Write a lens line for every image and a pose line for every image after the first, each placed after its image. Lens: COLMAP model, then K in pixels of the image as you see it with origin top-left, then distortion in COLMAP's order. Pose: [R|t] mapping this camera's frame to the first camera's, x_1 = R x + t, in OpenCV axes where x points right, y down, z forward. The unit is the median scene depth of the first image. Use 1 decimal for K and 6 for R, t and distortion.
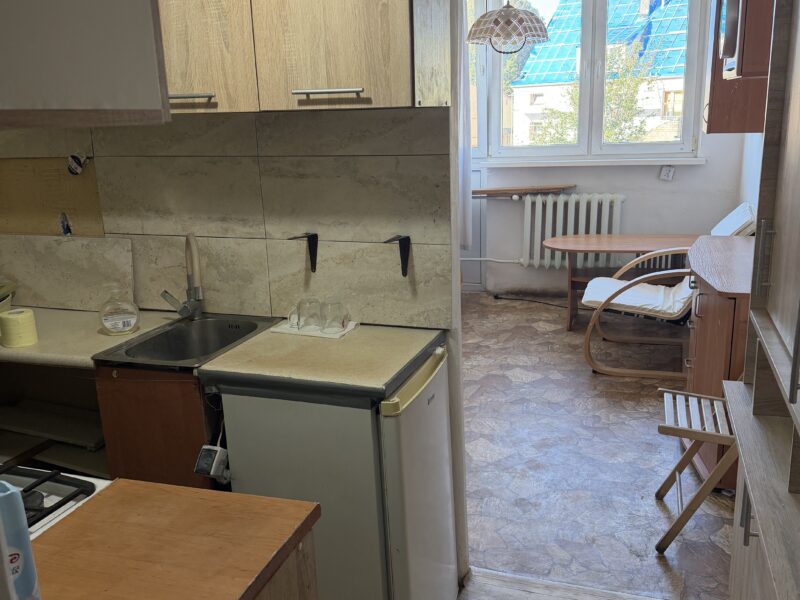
lens RADIAL K [[739.4, 0, 403.5], [0, 739.4, 304.5], [0, 0, 1]] dist [0.198274, -0.420143]
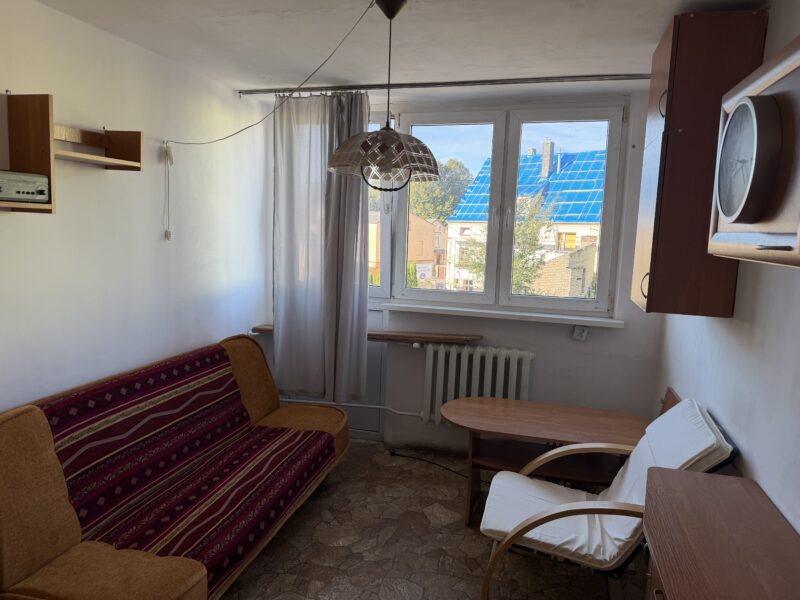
lens RADIAL K [[561.1, 0, 400.0], [0, 561.1, 300.0], [0, 0, 1]] dist [0.123225, -0.222754]
pose [[0.996512, 0.056977, 0.060967, 0.086440], [-0.048266, 0.989549, -0.135882, -0.105423], [-0.068072, 0.132465, 0.988847, 0.322940]]
